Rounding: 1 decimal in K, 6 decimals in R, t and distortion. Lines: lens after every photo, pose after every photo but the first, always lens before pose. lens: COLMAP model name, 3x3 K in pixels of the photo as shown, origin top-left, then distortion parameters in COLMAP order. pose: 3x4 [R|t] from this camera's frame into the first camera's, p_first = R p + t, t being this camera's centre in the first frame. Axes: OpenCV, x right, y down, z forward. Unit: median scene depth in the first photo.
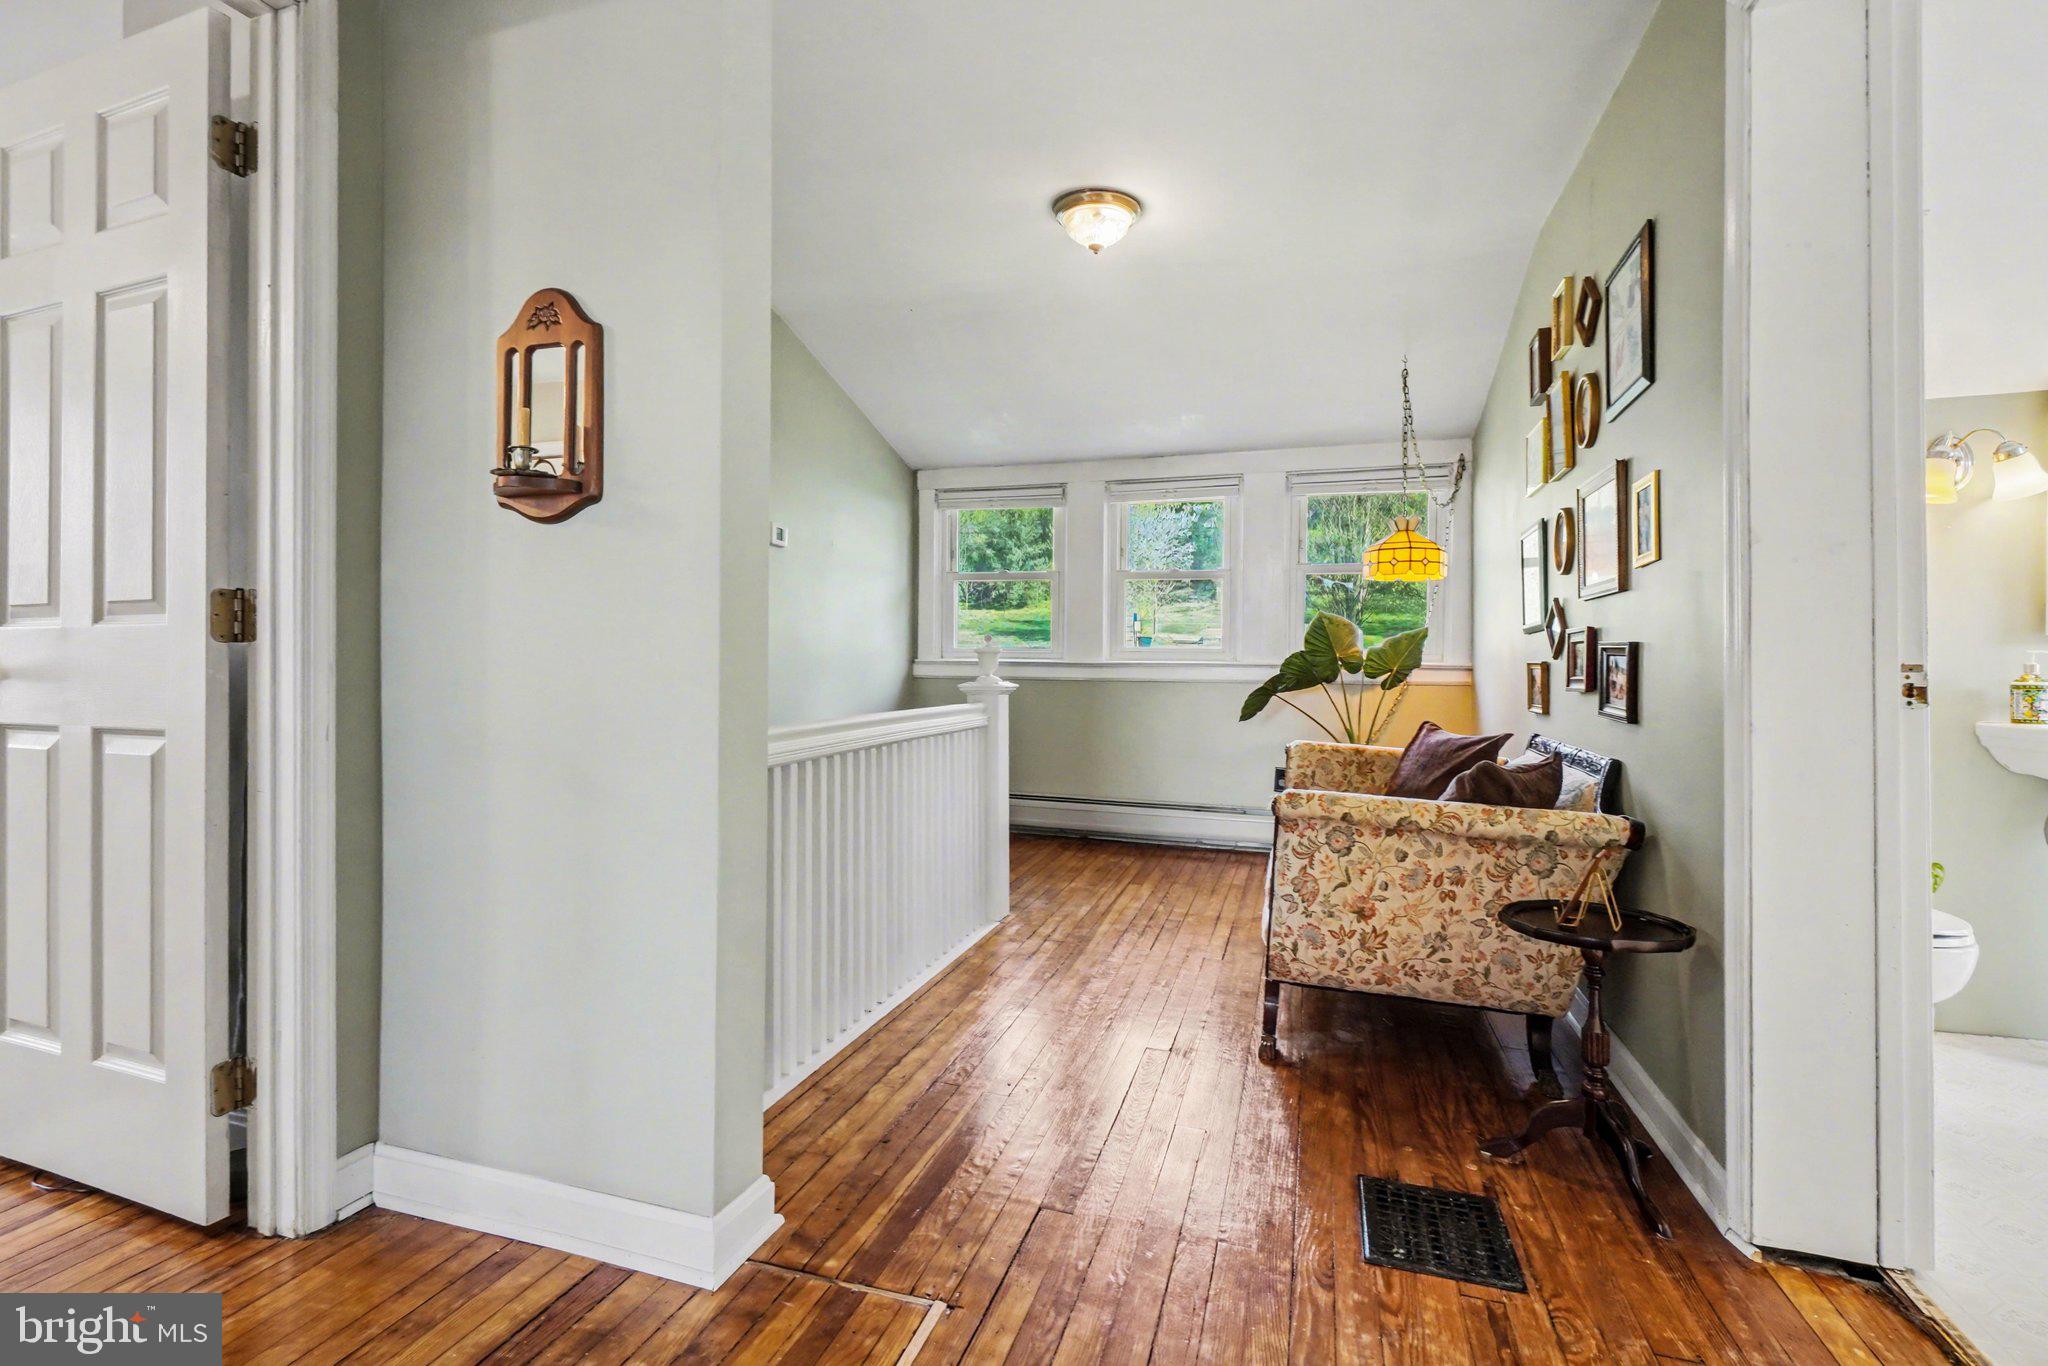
lens RADIAL K [[937.8, 0, 1004.3], [0, 937.8, 666.1], [0, 0, 1]] dist [-0.002183, -0.000390]
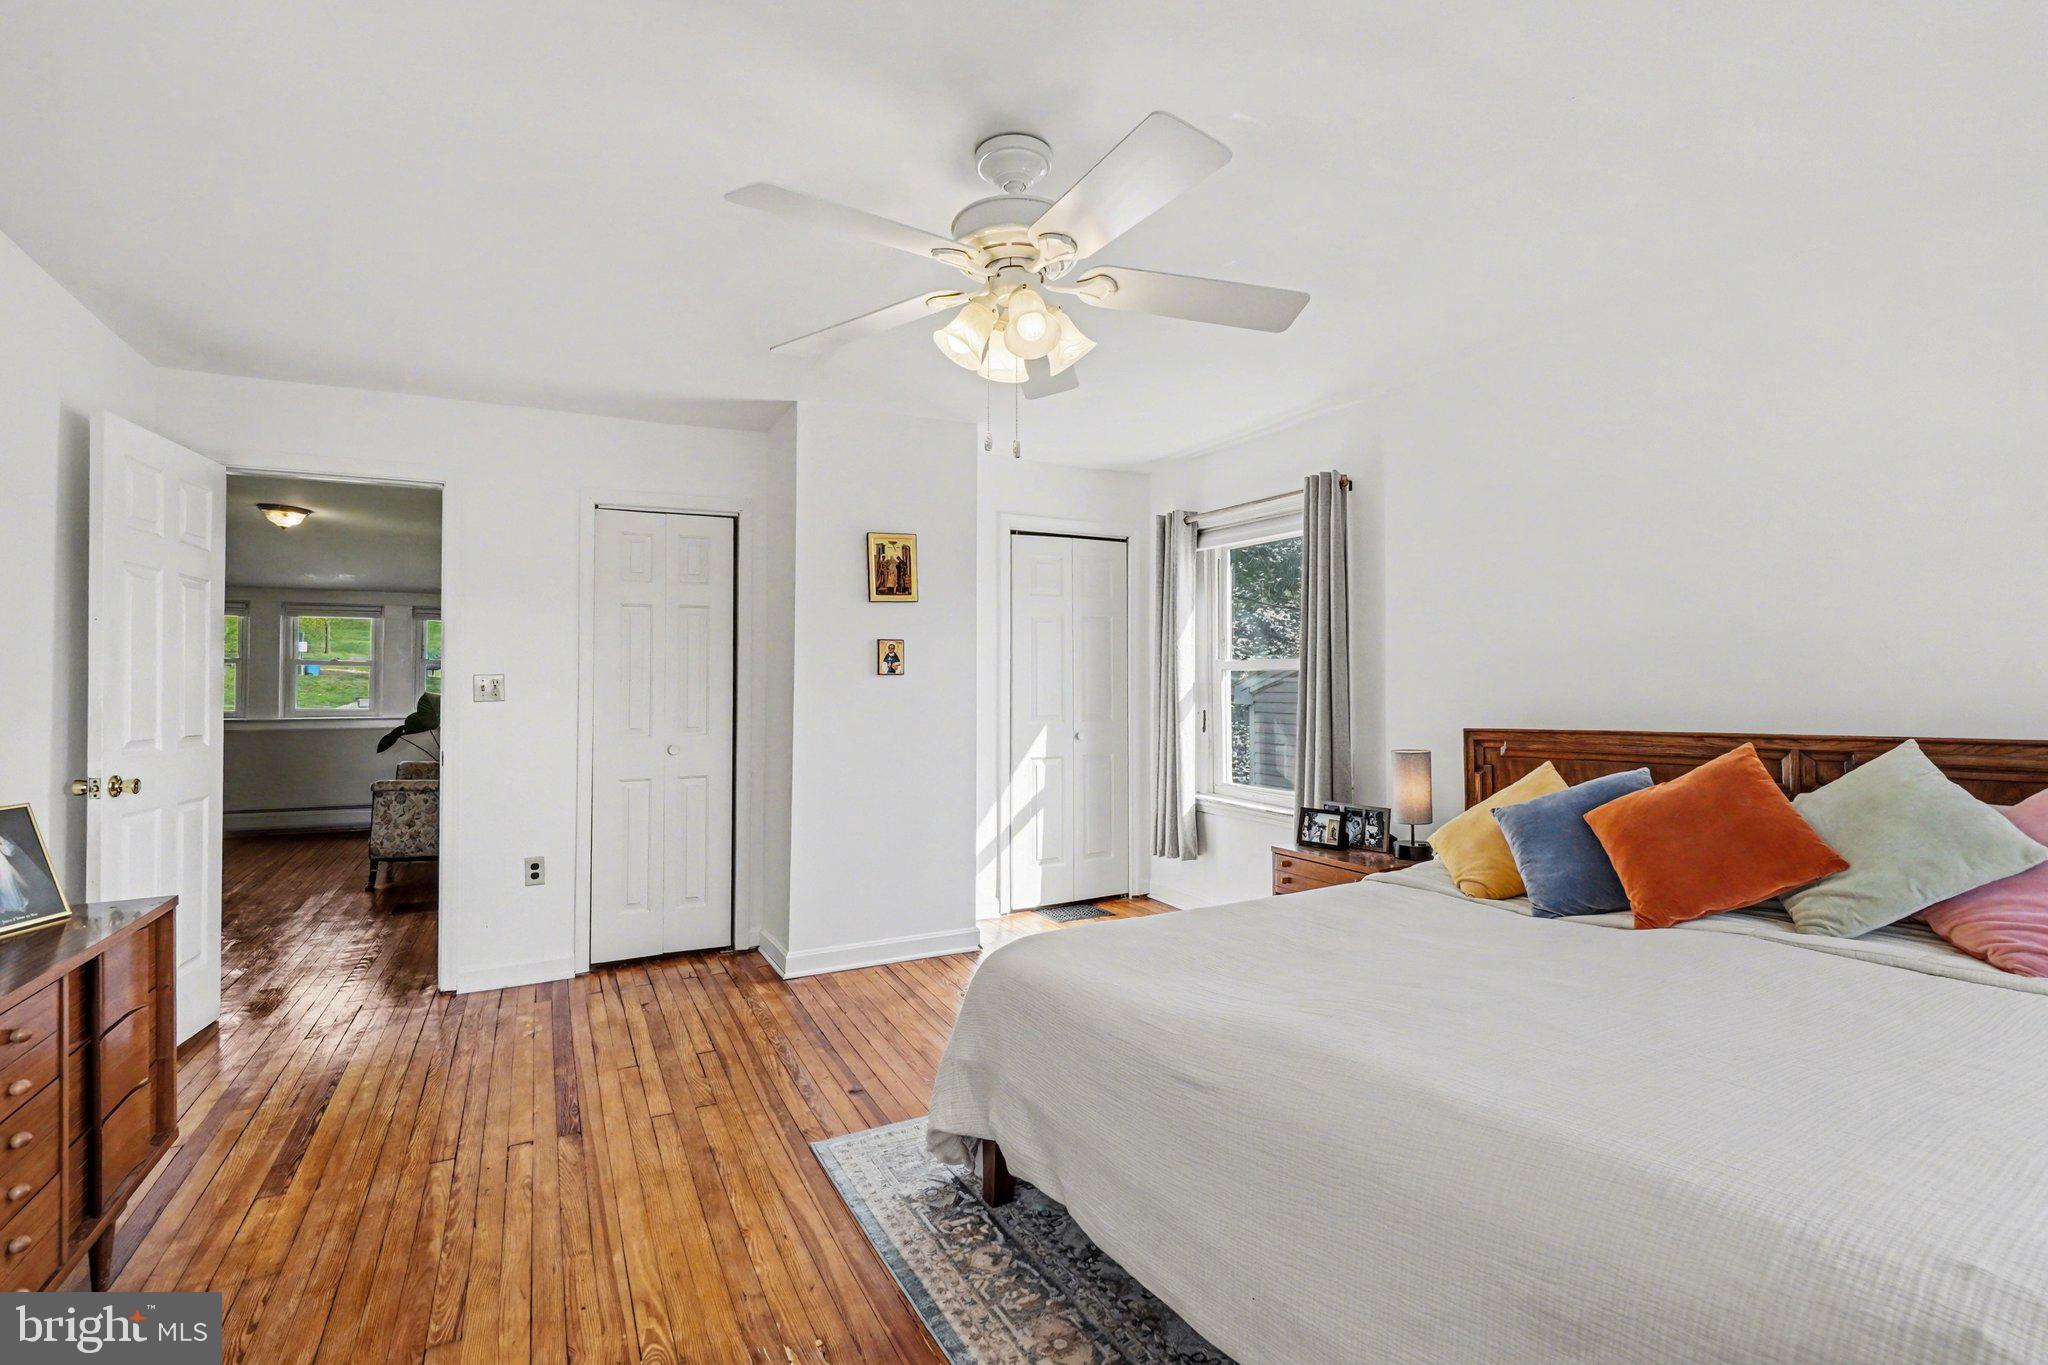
lens RADIAL K [[937.8, 0, 1004.3], [0, 937.8, 665.6], [0, 0, 1]] dist [-0.002183, -0.000390]
pose [[0.707984, 0.007105, 0.706193, -0.287076], [0.005261, 0.999869, -0.015333, -0.130179], [-0.706209, 0.014571, 0.707853, -1.961545]]
